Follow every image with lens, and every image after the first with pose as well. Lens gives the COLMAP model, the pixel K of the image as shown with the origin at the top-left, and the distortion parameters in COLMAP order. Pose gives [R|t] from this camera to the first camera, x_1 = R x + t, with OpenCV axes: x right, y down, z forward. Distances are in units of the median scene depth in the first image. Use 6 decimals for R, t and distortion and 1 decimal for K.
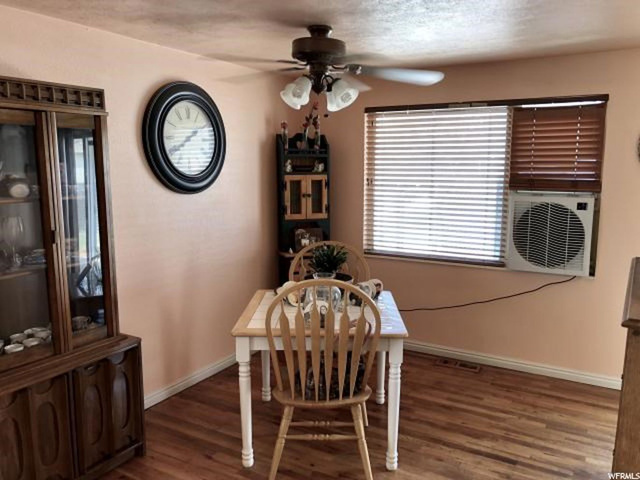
lens RADIAL K [[530.1, 0, 319.7], [0, 530.1, 244.9], [0, 0, 1]] dist [0.049197, -0.045338]
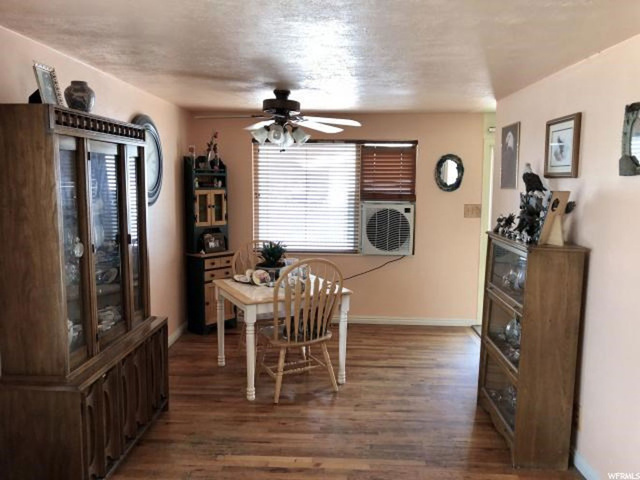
lens RADIAL K [[530.1, 0, 322.3], [0, 530.1, 237.1], [0, 0, 1]] dist [0.049197, -0.045338]
pose [[0.878349, -0.042284, 0.476147, -0.465167], [0.061495, 0.997799, -0.024829, 0.029113], [-0.474049, 0.051089, 0.879015, -0.245300]]
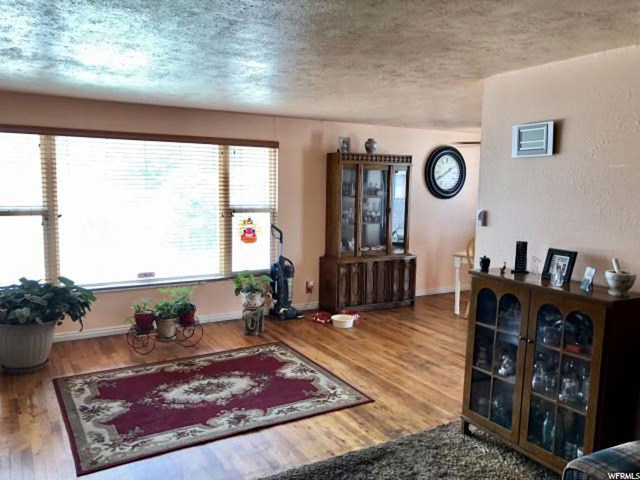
lens RADIAL K [[530.1, 0, 320.0], [0, 530.1, 241.2], [0, 0, 1]] dist [0.049197, -0.045338]
pose [[0.872028, 0.069420, -0.484508, 0.340191], [-0.091074, 0.995617, -0.021265, 0.152906], [0.480908, 0.062670, 0.874528, -1.013783]]
